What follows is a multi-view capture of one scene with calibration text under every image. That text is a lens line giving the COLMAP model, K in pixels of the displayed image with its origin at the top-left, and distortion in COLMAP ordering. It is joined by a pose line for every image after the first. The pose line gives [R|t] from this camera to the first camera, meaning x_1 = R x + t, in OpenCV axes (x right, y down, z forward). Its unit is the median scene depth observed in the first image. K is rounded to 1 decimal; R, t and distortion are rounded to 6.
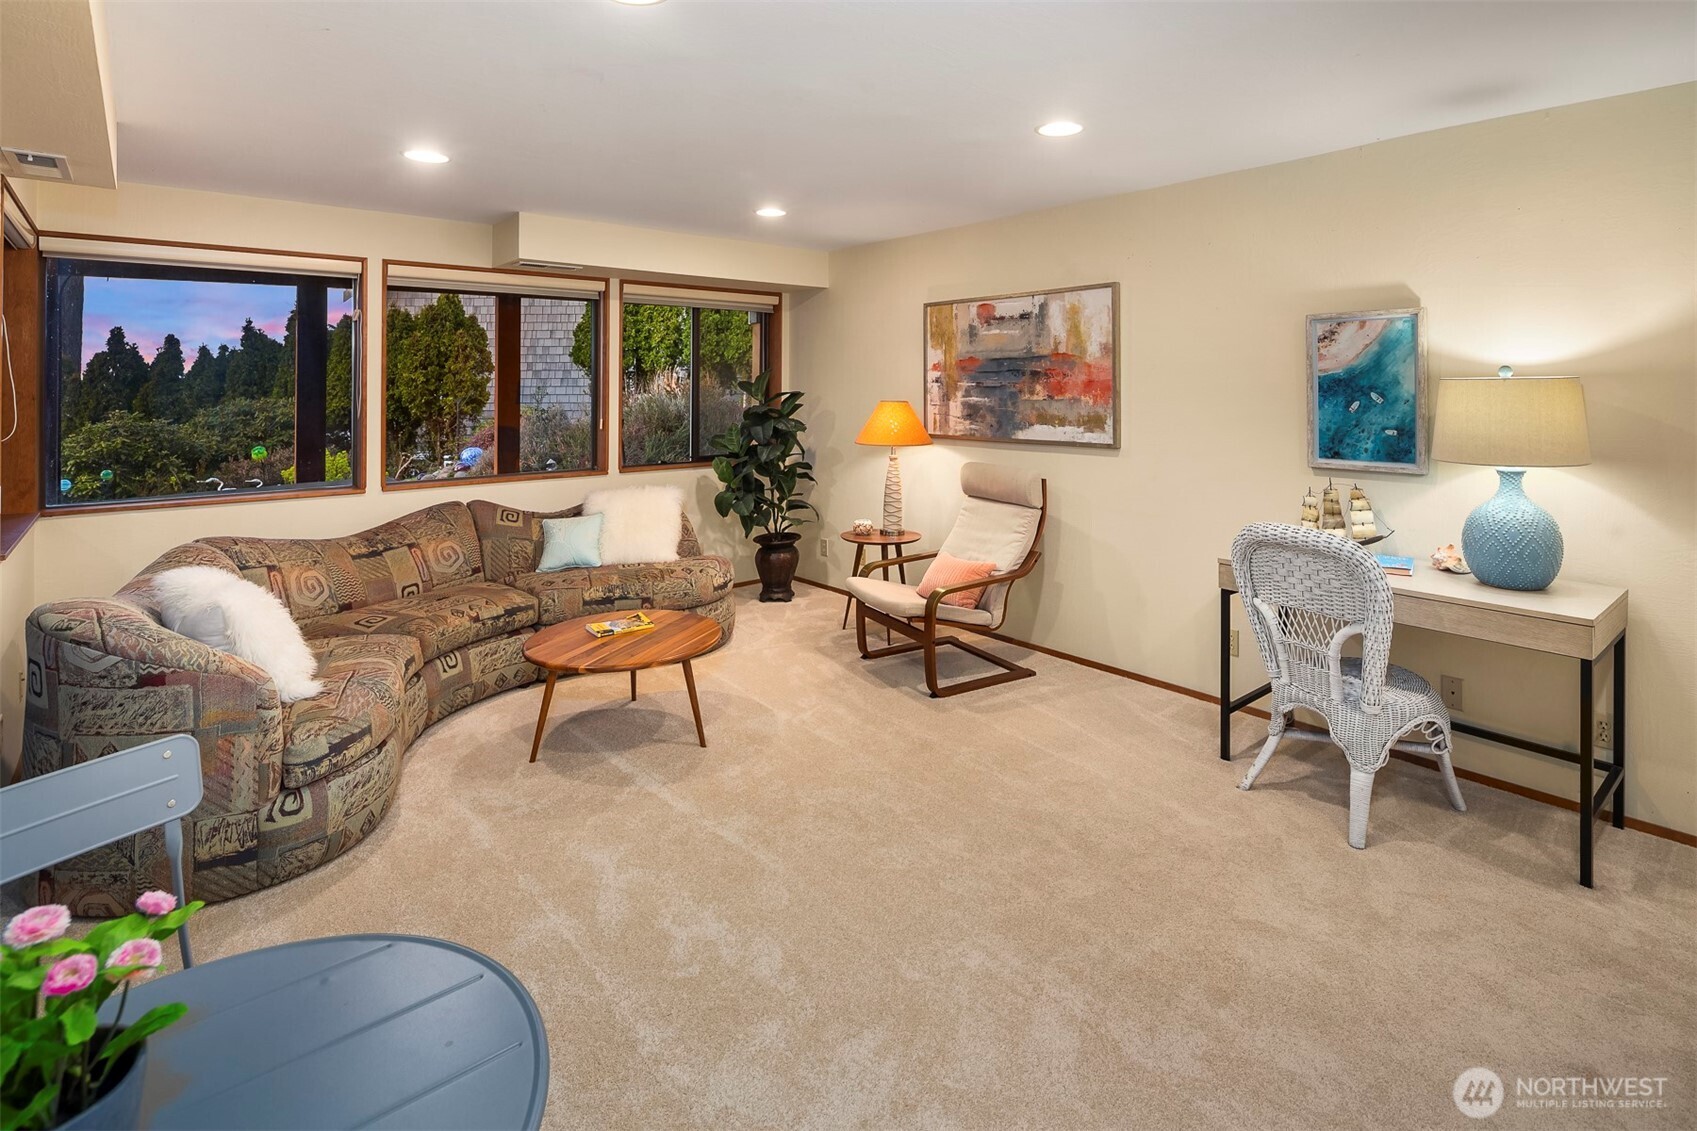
lens RADIAL K [[825.3, 0, 850.4], [0, 825.3, 396.1], [0, 0, 1]] dist [0.003544, -0.000582]
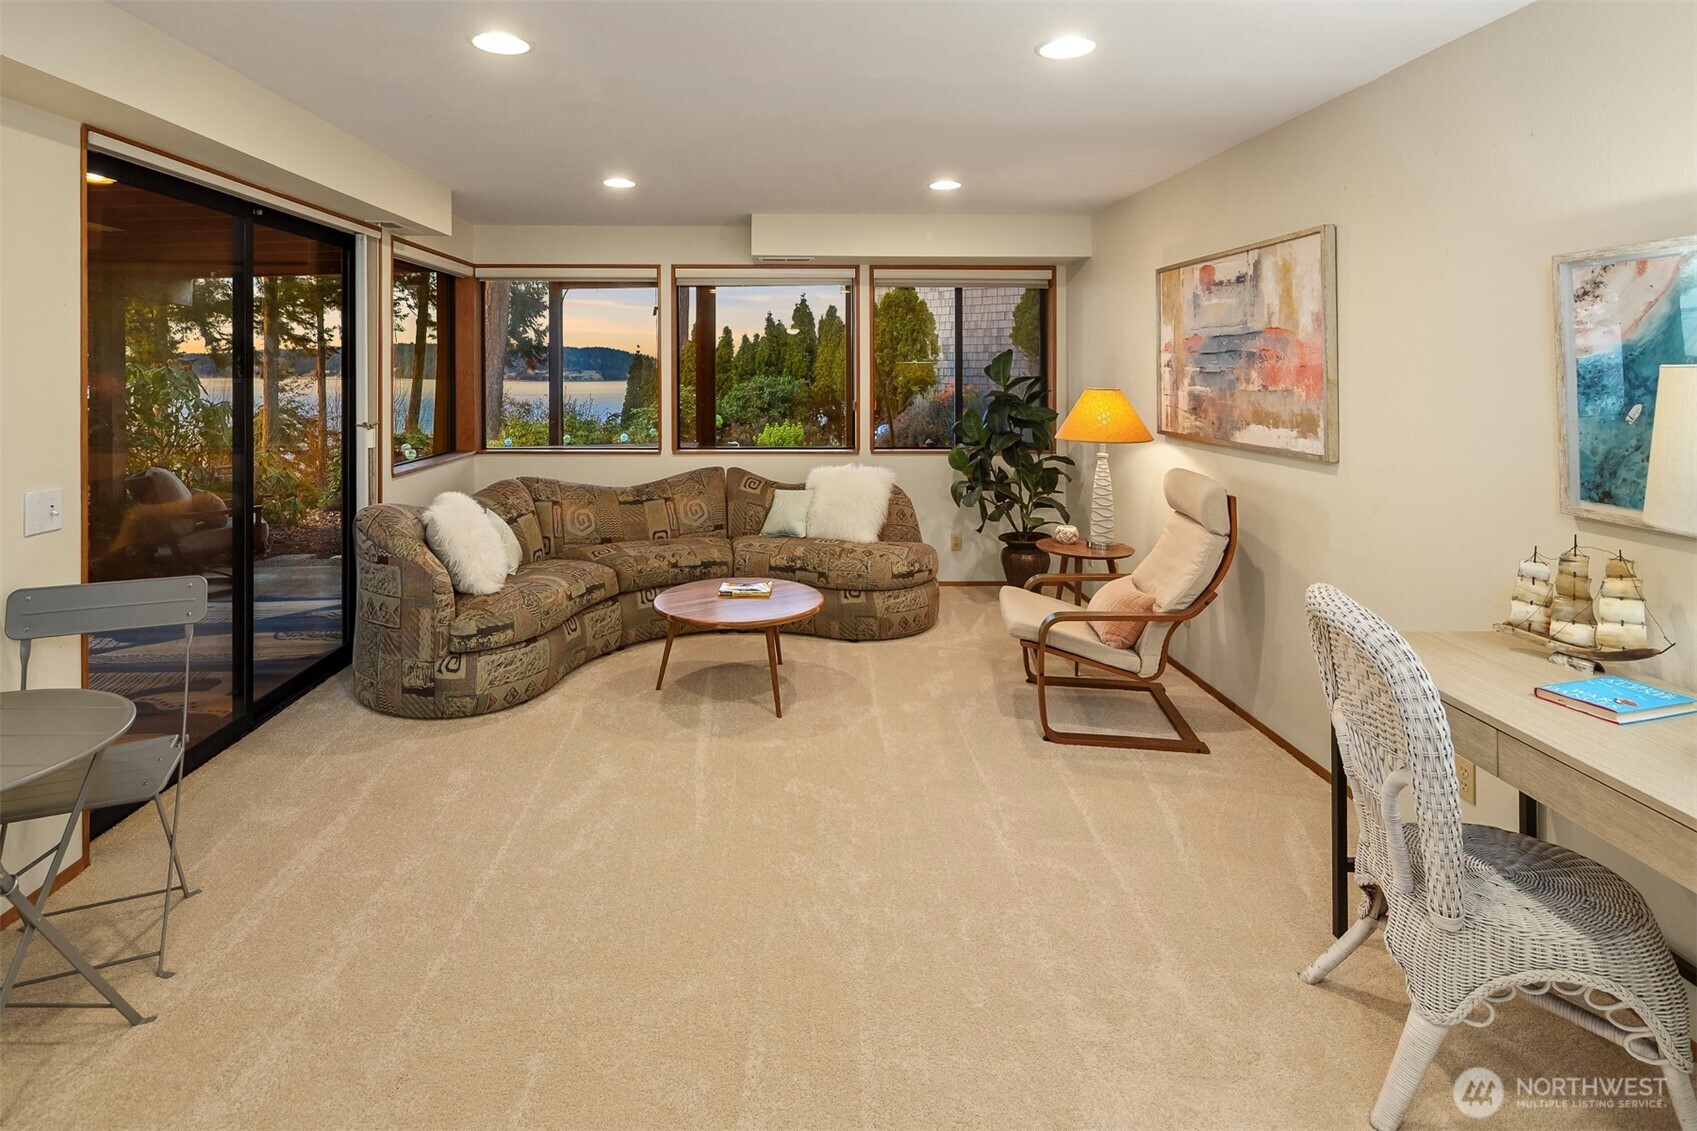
lens RADIAL K [[861.2, 0, 795.0], [0, 861.2, 381.7], [0, 0, 1]] dist [0.003849, -0.000652]
pose [[0.770375, 0.015011, -0.637414, 0.404862], [-0.012253, 0.999887, 0.008739, -0.005411], [0.637473, 0.001078, 0.770472, 0.136780]]
